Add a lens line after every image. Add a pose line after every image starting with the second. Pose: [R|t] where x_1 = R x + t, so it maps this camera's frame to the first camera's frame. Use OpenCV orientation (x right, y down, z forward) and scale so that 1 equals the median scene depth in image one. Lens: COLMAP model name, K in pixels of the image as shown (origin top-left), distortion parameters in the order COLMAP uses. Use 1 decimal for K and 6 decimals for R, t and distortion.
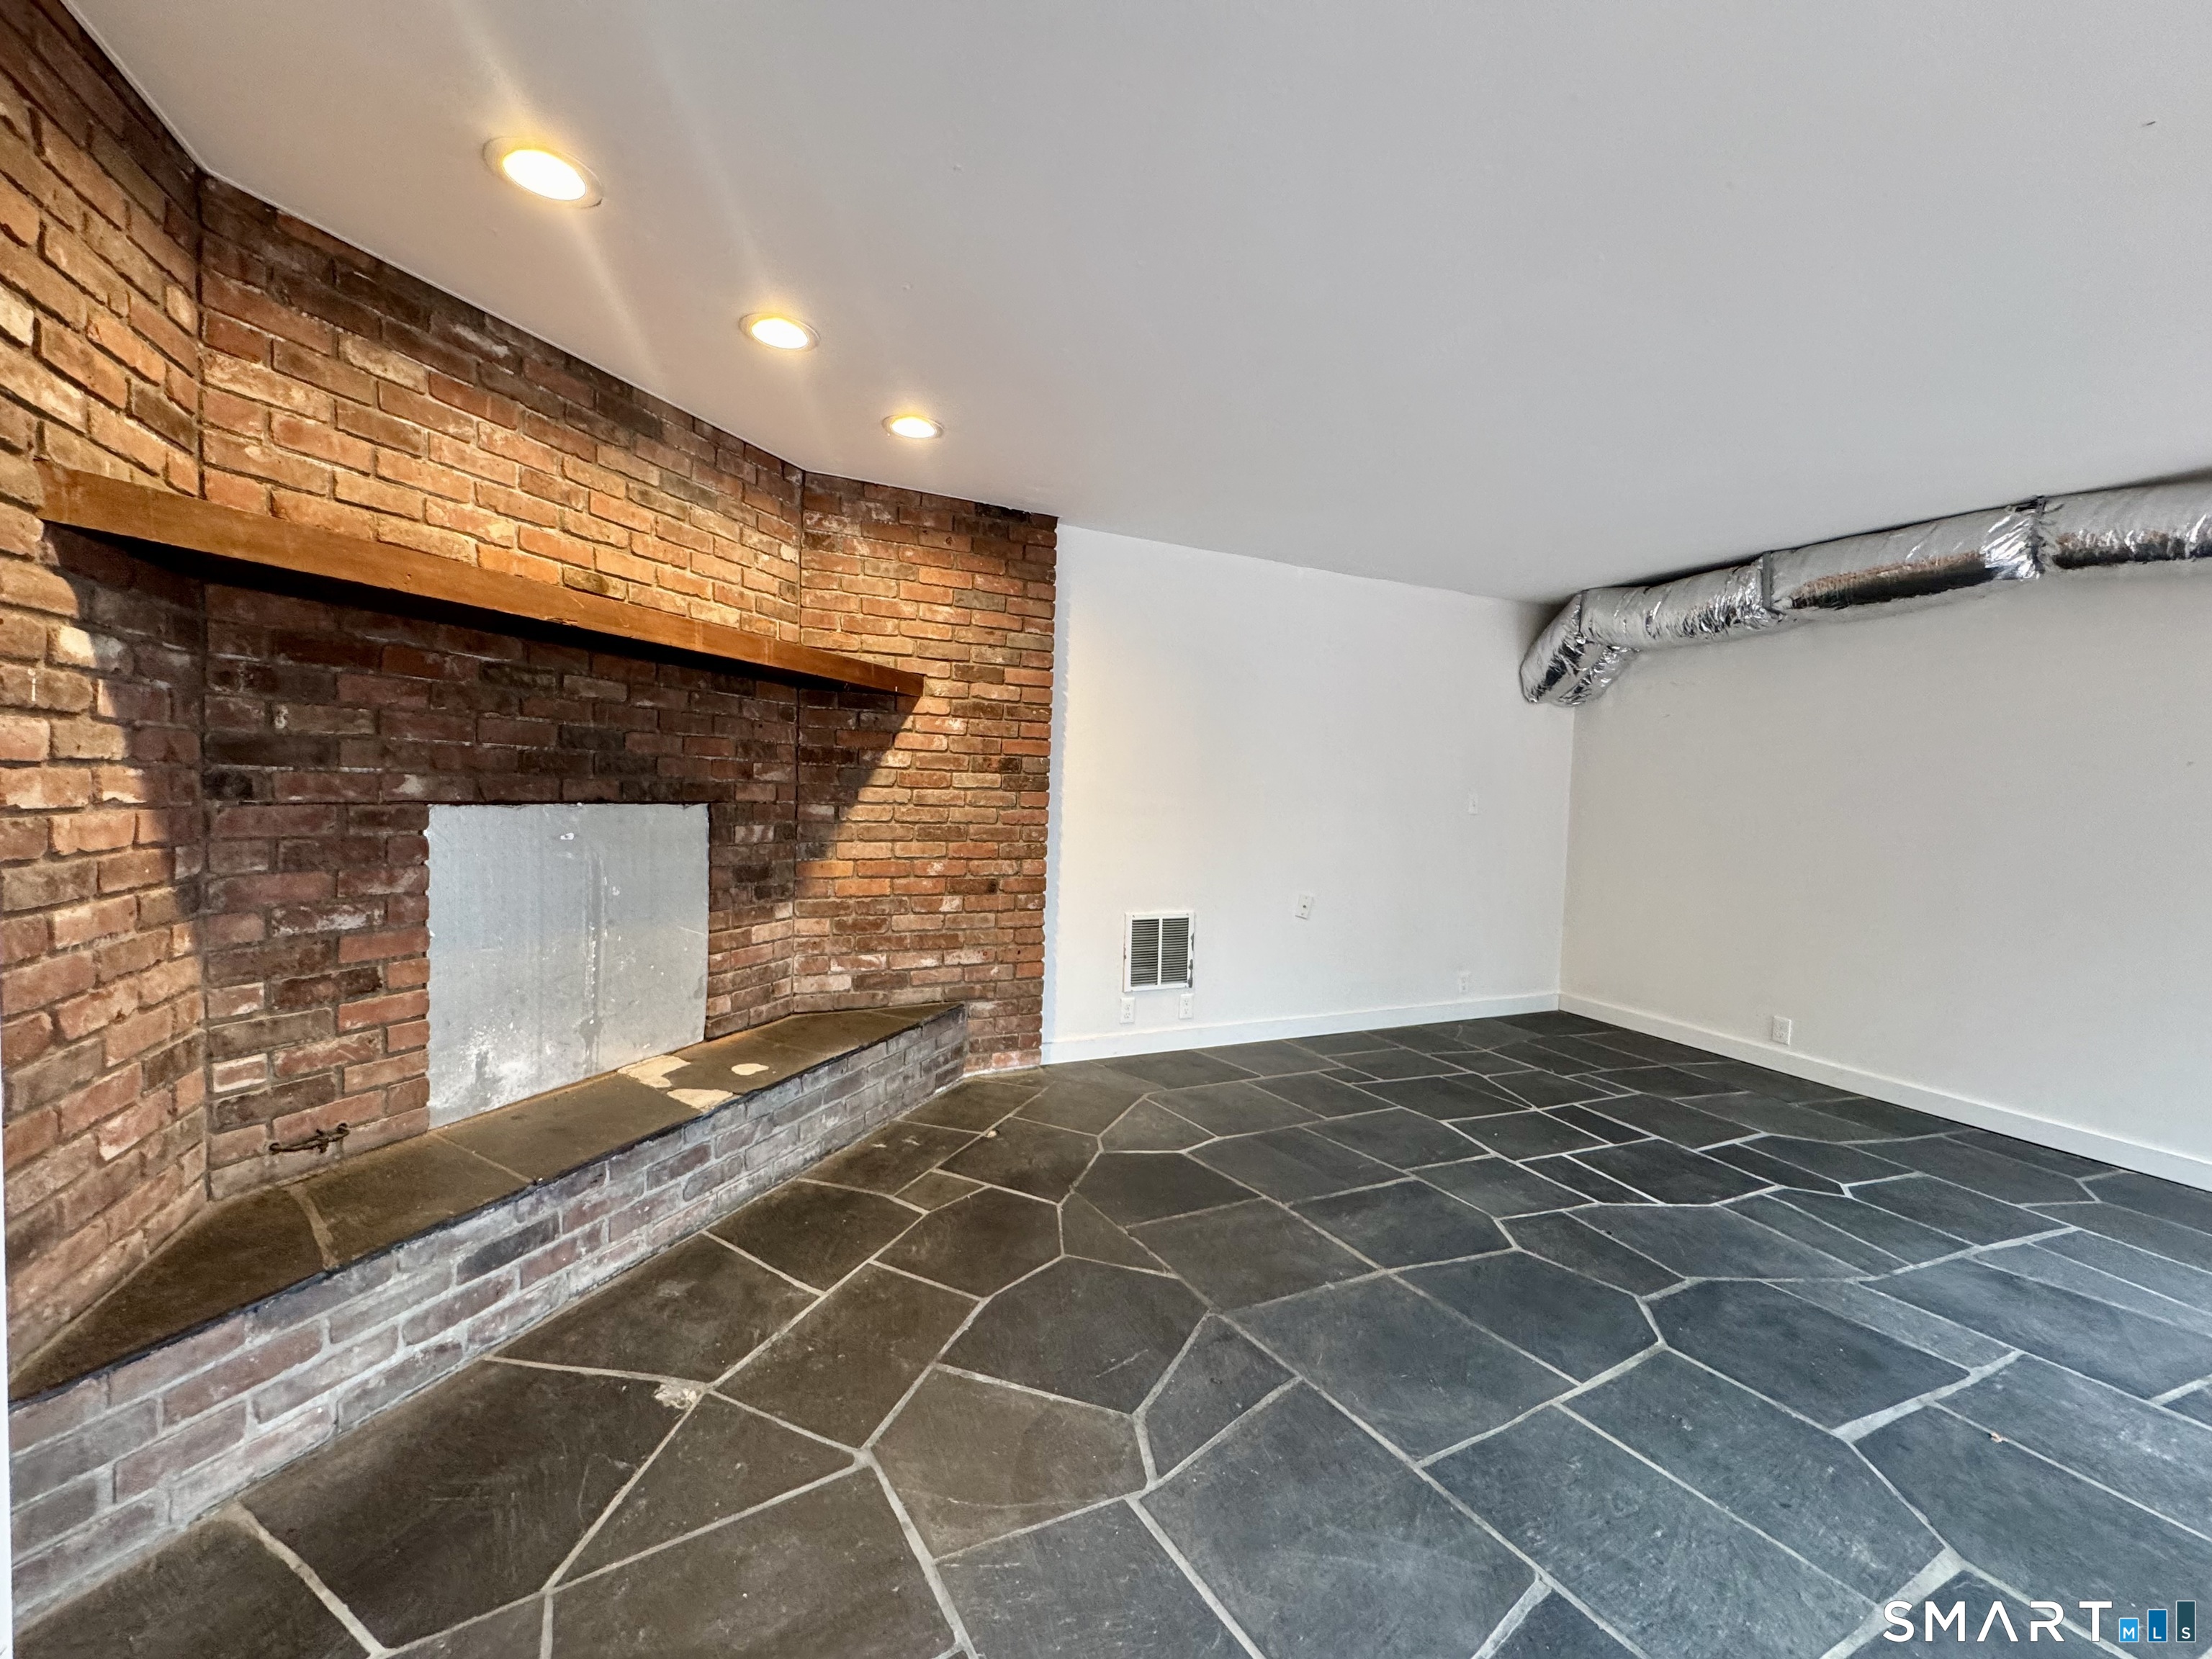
lens RADIAL K [[878.2, 0, 1109.2], [0, 878.2, 830.2], [0, 0, 1]] dist [-0.002595, 0.000813]
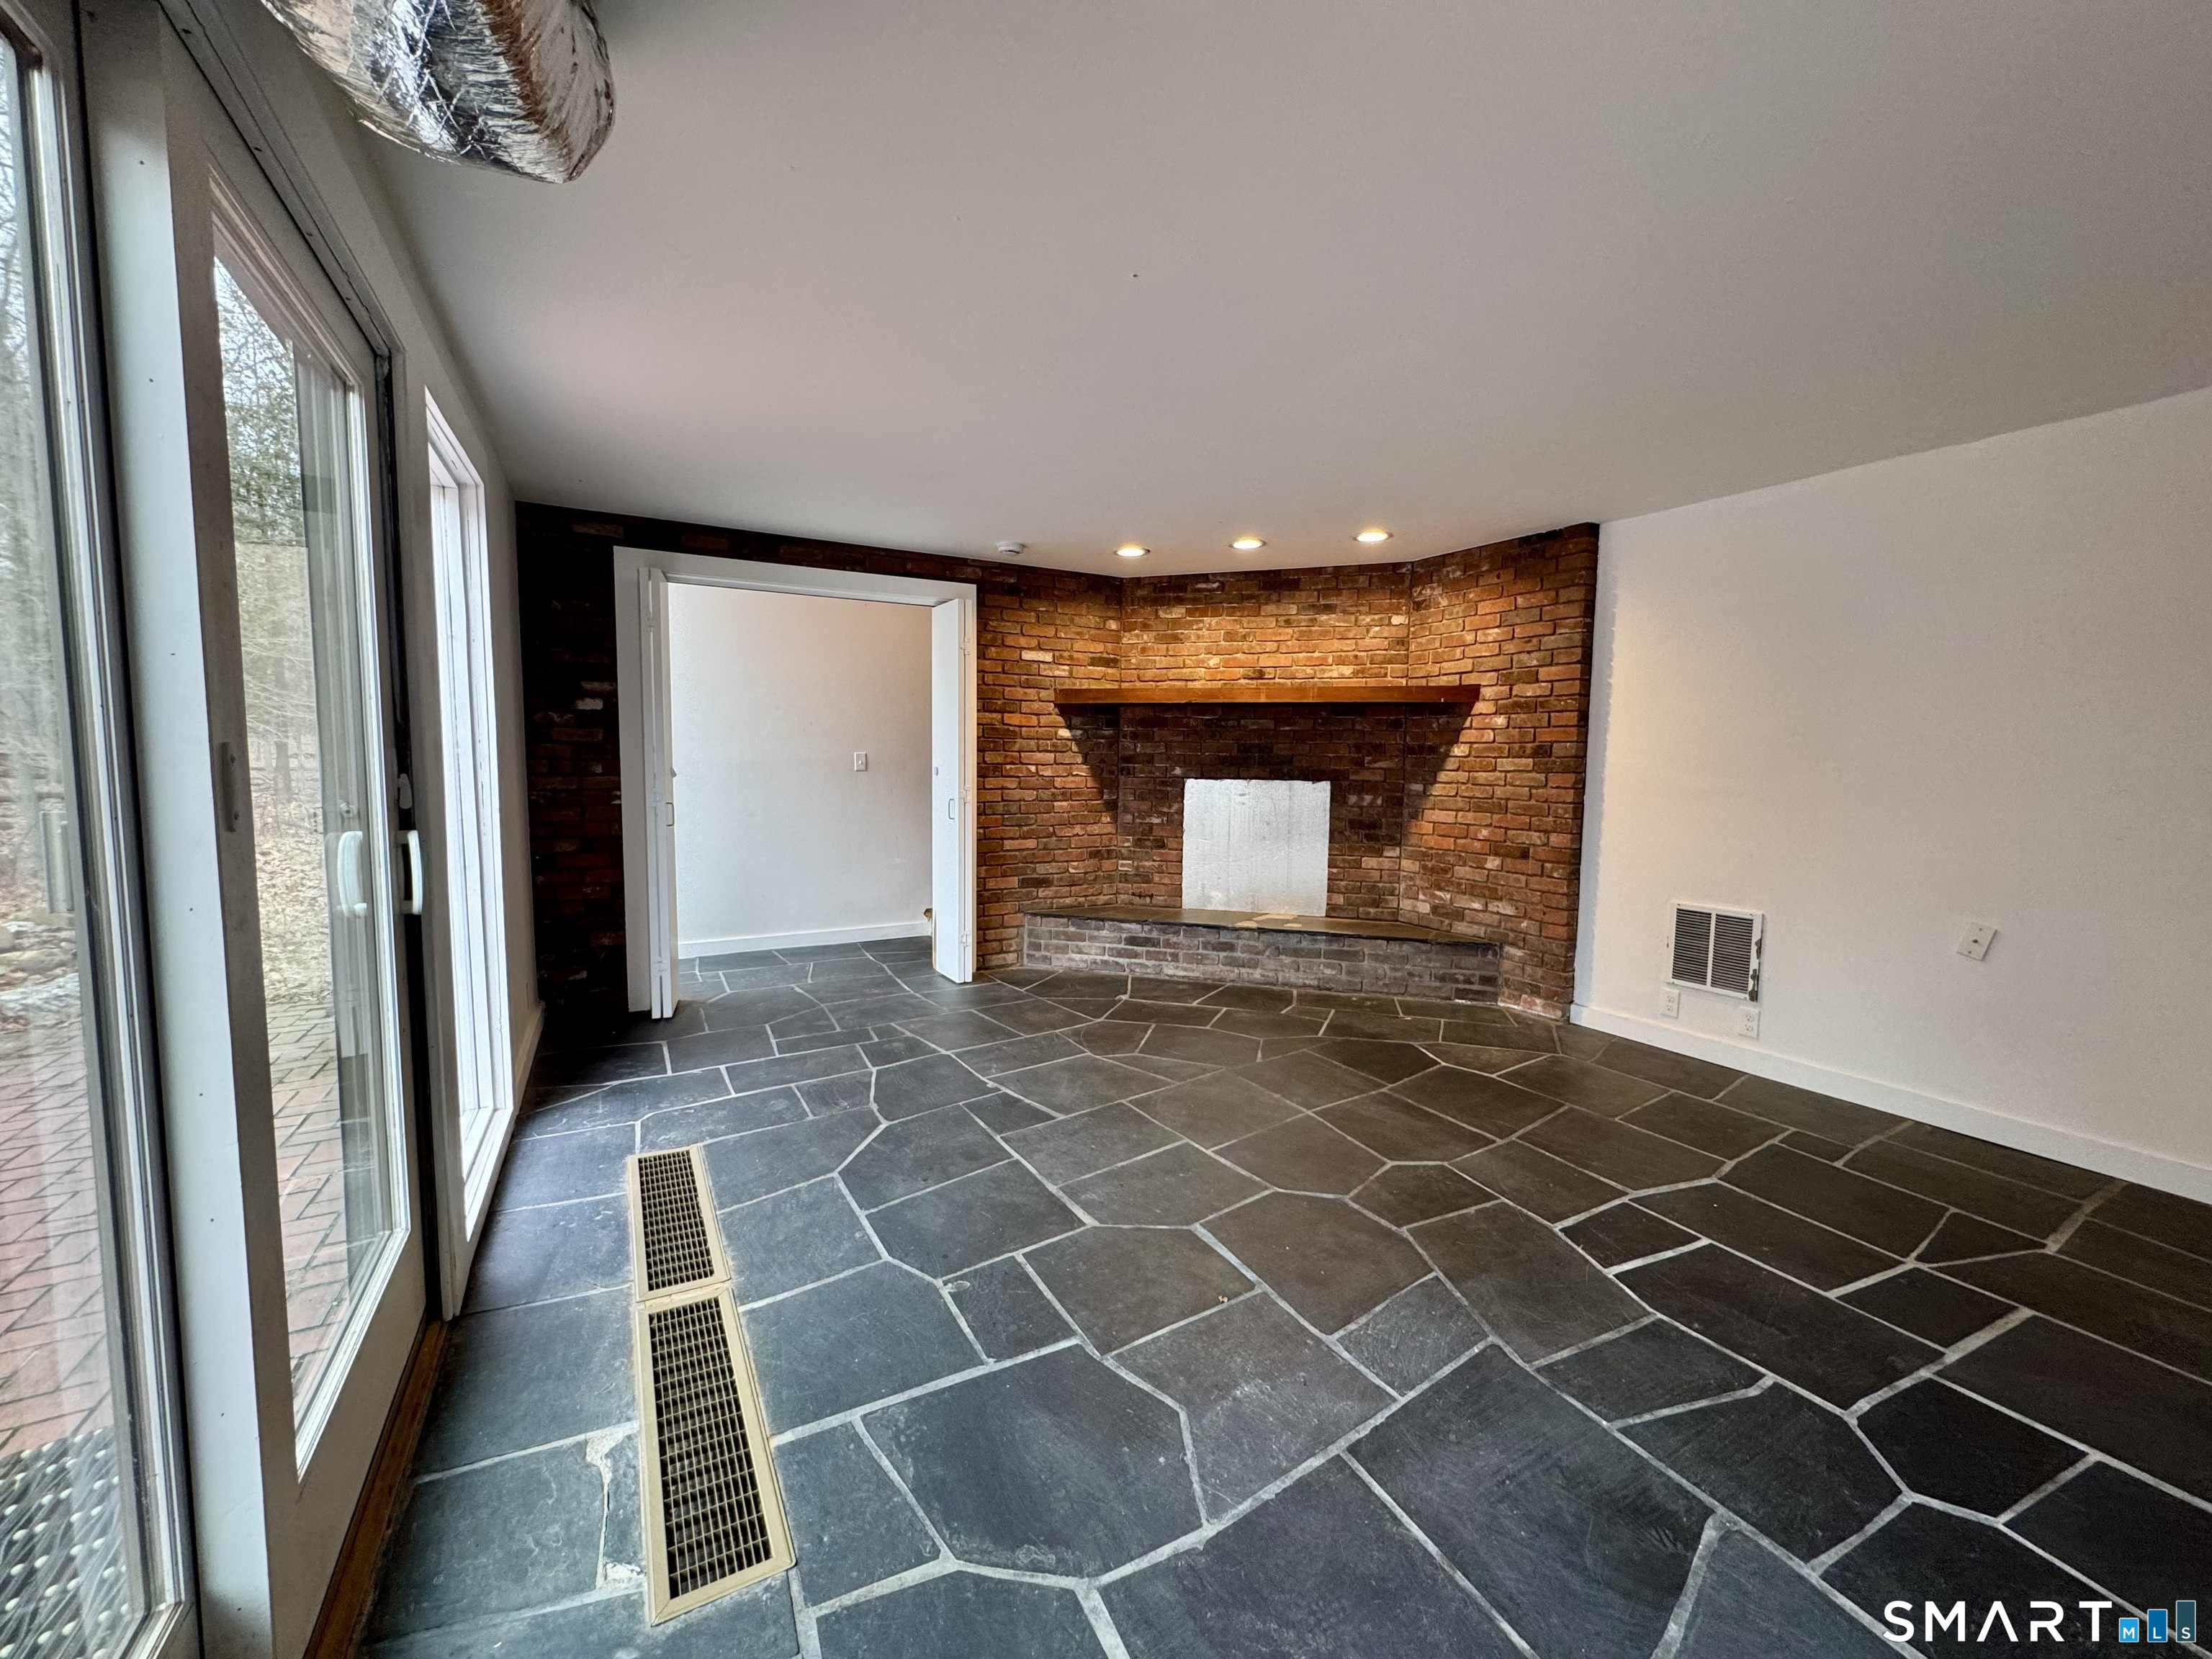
lens RADIAL K [[878.2, 0, 1109.2], [0, 878.2, 830.2], [0, 0, 1]] dist [-0.002595, 0.000813]
pose [[0.081594, 0.051246, -0.995347, 1.144627], [-0.054284, 0.997423, 0.046903, 0.008387], [0.995186, 0.050204, 0.084166, 0.381640]]
